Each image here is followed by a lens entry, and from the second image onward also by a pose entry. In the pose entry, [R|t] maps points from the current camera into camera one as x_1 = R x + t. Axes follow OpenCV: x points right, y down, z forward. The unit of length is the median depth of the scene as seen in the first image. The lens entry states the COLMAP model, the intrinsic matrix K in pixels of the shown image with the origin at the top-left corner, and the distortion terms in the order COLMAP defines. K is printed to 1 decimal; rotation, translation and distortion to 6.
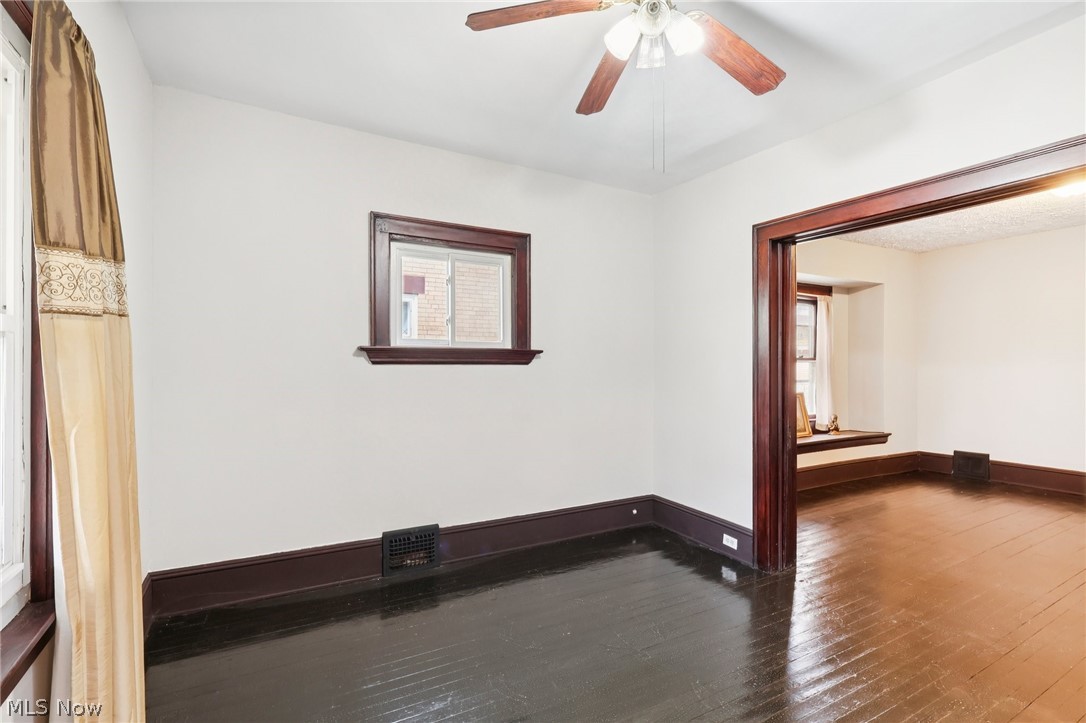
lens RADIAL K [[503.1, 0, 541.0], [0, 503.1, 363.3], [0, 0, 1]] dist [-0.000612, 0.000070]
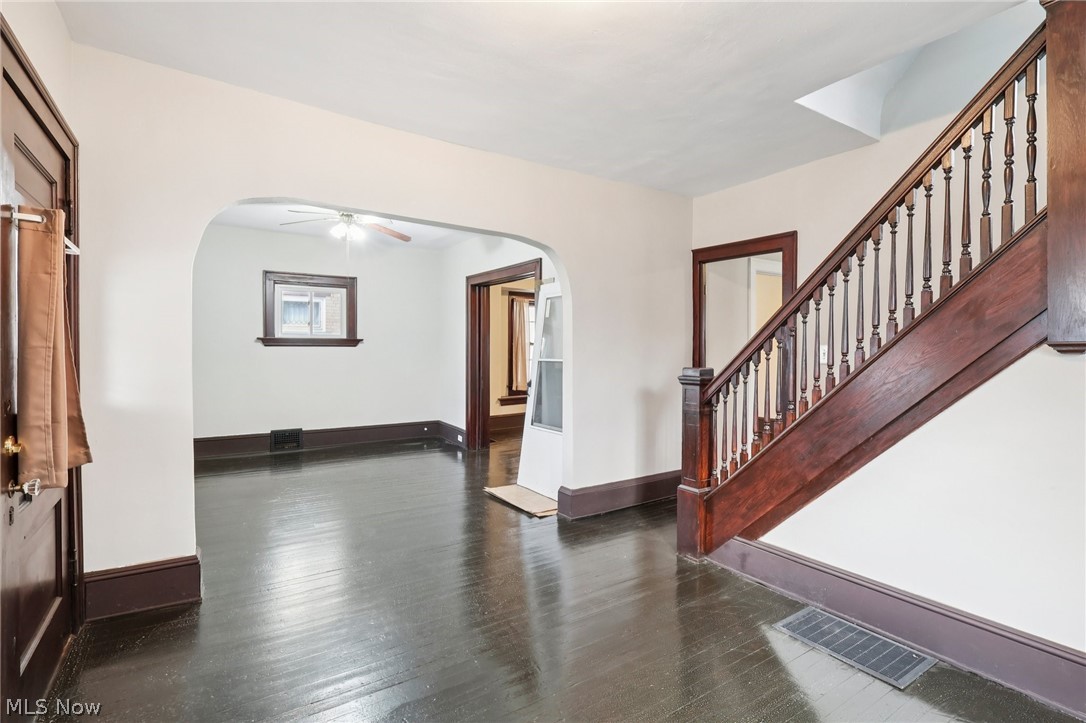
lens RADIAL K [[503.1, 0, 541.7], [0, 503.1, 353.7], [0, 0, 1]] dist [-0.000612, 0.000070]
pose [[0.997131, 0.001943, 0.075676, 0.574971], [-0.002866, 0.999923, 0.012097, 0.003937], [-0.075646, -0.012279, 0.997059, -1.012973]]
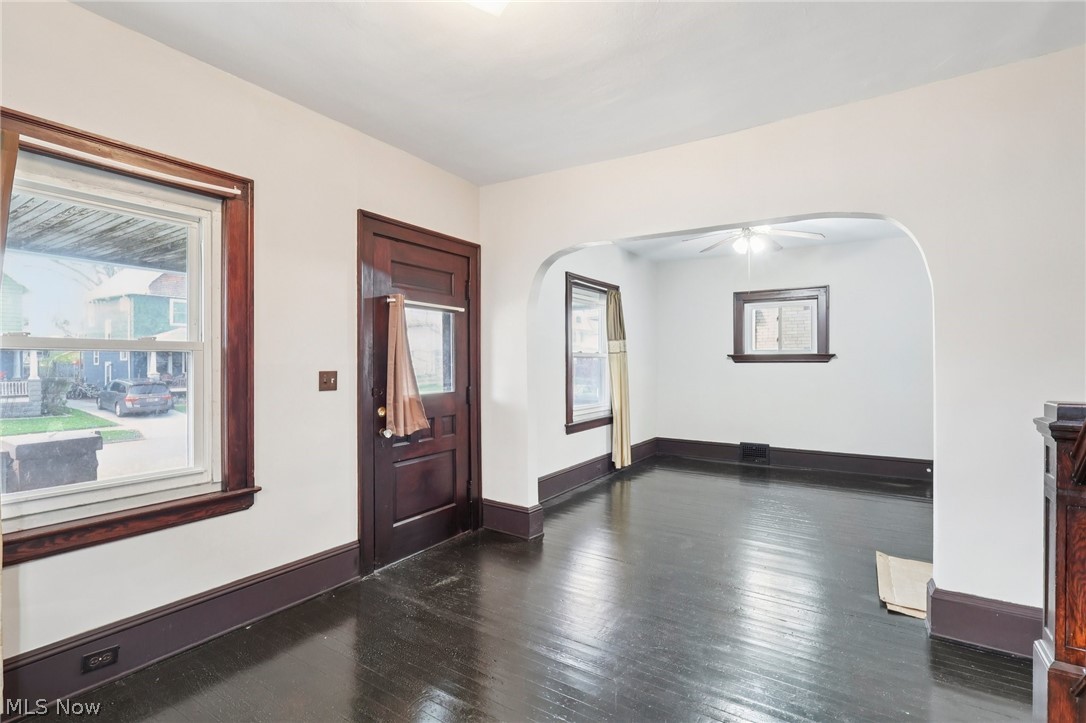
lens RADIAL K [[503.1, 0, 540.9], [0, 503.1, 364.6], [0, 0, 1]] dist [-0.000612, 0.000070]
pose [[0.477169, 0.000355, -0.878812, 1.093399], [0.001678, 0.999998, 0.001315, 0.005462], [0.878810, -0.002102, 0.477167, -0.713915]]
